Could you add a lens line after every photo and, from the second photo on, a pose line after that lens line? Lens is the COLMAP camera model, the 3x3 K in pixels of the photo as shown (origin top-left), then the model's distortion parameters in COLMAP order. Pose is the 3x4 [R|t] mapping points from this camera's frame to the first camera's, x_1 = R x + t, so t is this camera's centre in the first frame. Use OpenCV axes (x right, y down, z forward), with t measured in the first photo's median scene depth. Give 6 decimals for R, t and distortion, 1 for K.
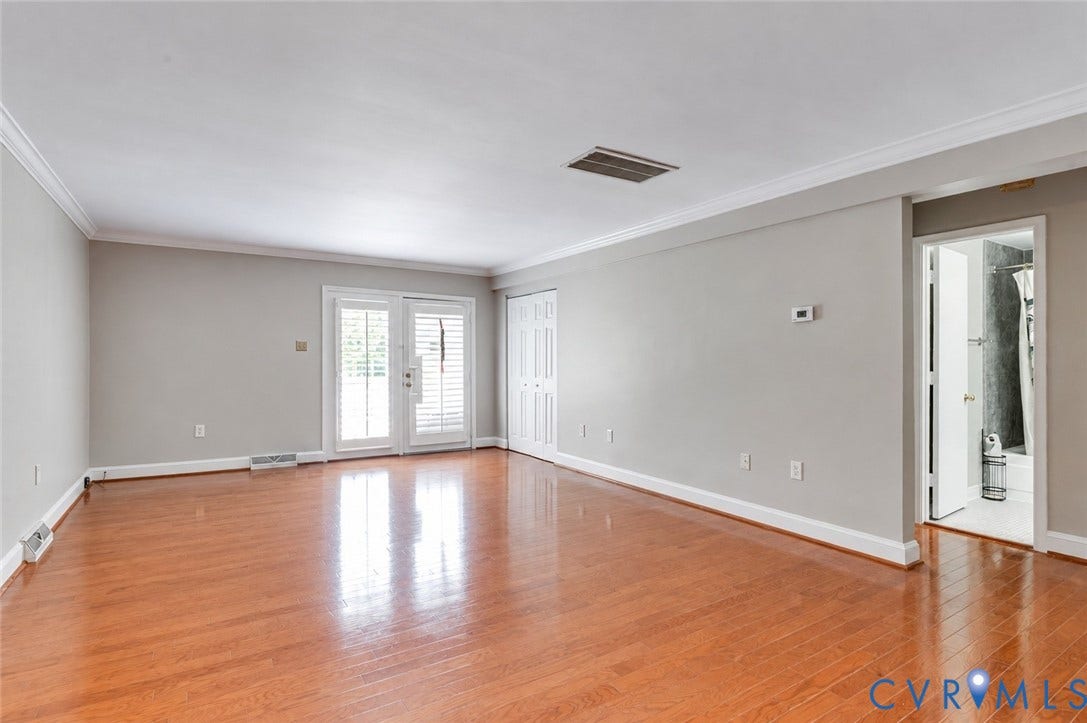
lens RADIAL K [[513.3, 0, 552.0], [0, 513.3, 354.5], [0, 0, 1]] dist [-0.001674, -0.000391]
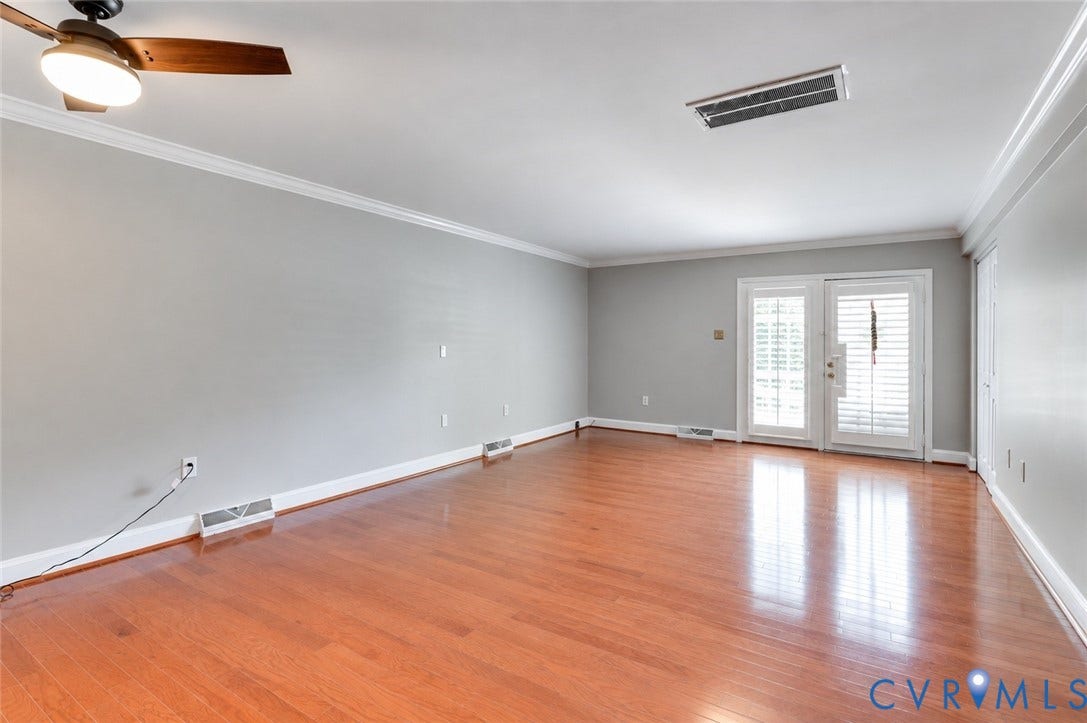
lens RADIAL K [[513.3, 0, 552.0], [0, 513.3, 354.5], [0, 0, 1]] dist [-0.001674, -0.000391]
pose [[0.457174, 0.013340, -0.889277, 0.305332], [0.001438, 0.999875, 0.015739, 0.006900], [0.889376, -0.008474, 0.457098, 0.145974]]
